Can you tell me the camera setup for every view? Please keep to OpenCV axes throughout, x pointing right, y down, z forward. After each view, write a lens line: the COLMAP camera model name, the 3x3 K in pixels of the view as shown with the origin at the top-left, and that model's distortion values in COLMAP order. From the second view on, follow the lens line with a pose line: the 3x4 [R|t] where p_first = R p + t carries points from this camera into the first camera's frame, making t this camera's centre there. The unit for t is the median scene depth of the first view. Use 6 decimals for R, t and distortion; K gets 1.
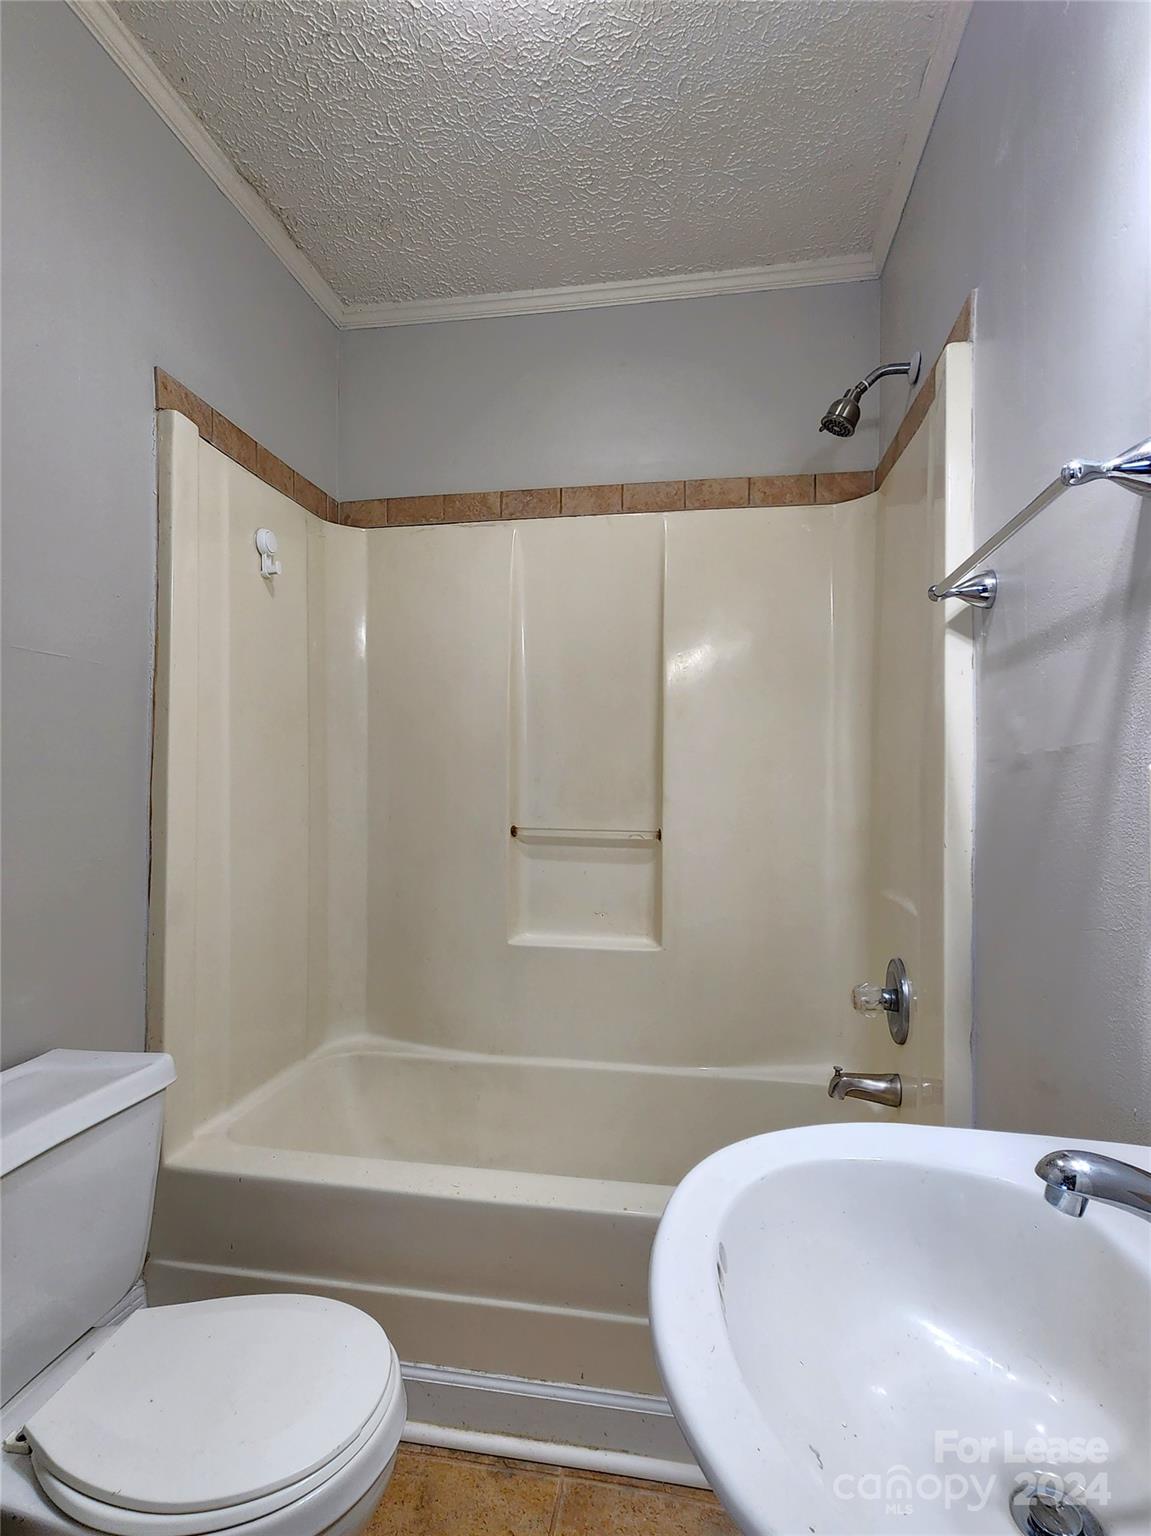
lens RADIAL K [[779.6, 0, 573.9], [0, 779.6, 769.0], [0, 0, 1]] dist [-0.001890, 0.002736]
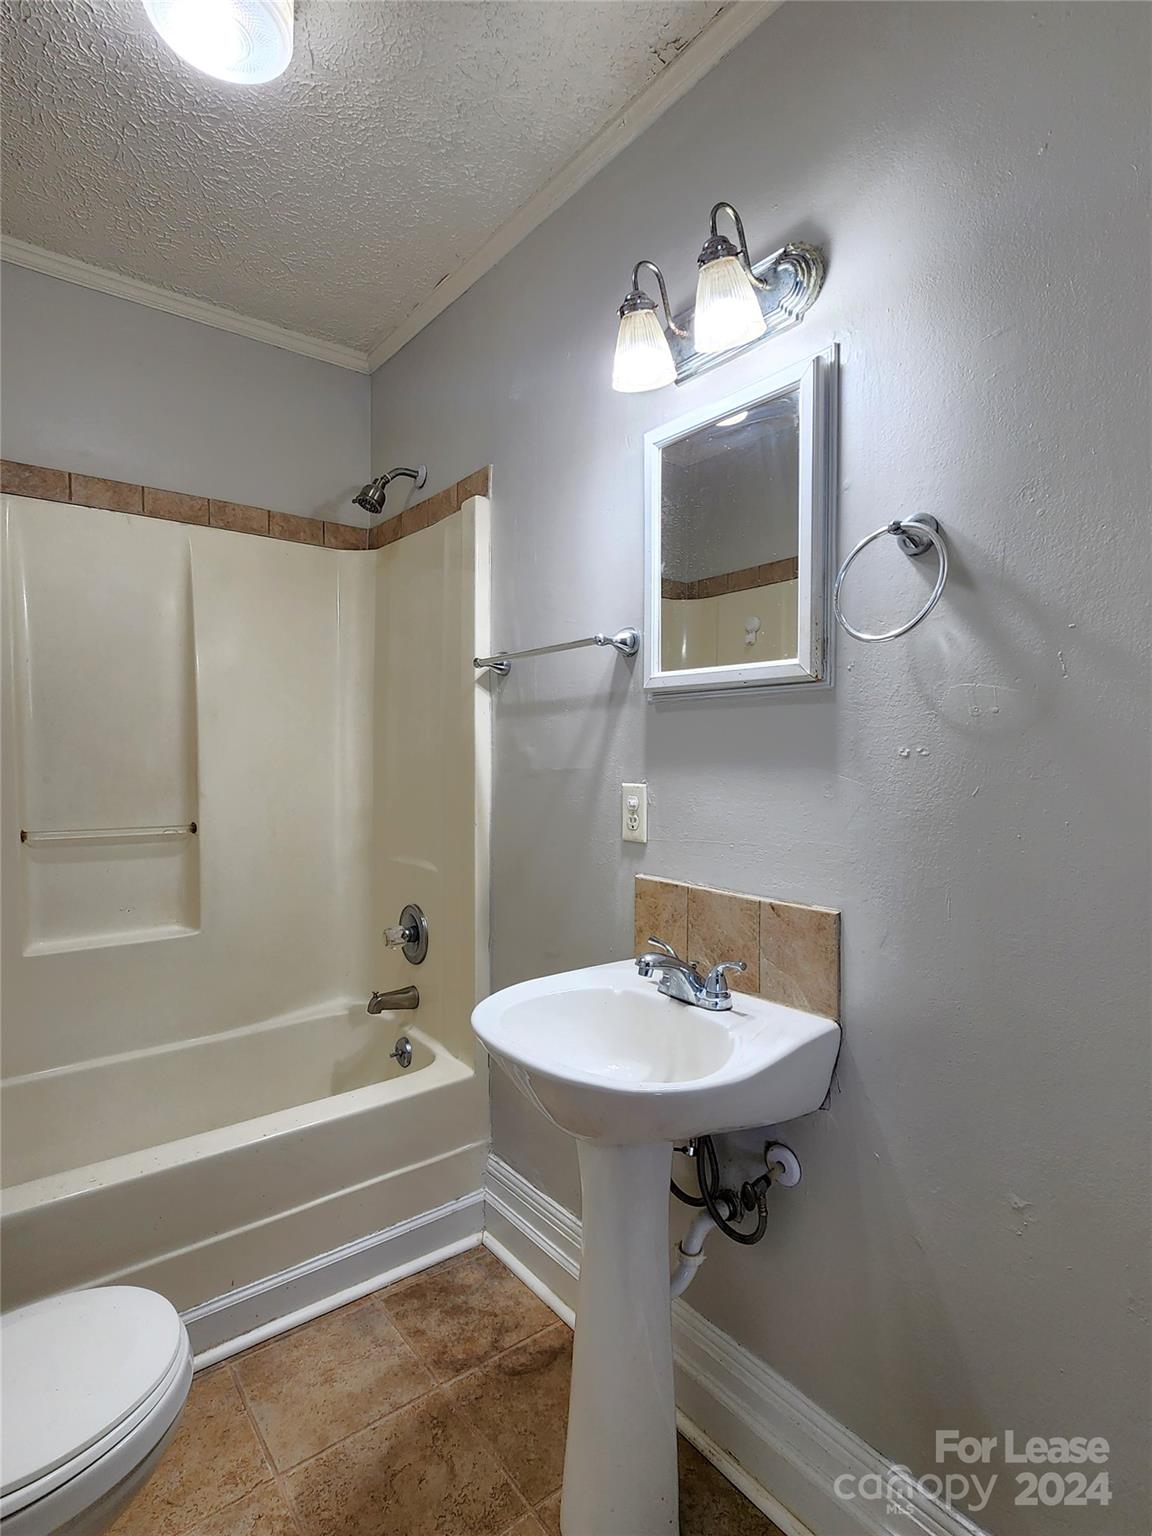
lens RADIAL K [[779.6, 0, 580.5], [0, 779.6, 765.9], [0, 0, 1]] dist [-0.001890, 0.002736]
pose [[0.667364, -0.019997, 0.744463, -0.346937], [-0.011275, 0.999254, 0.036948, -0.049386], [-0.744646, -0.033051, 0.666641, -0.121768]]
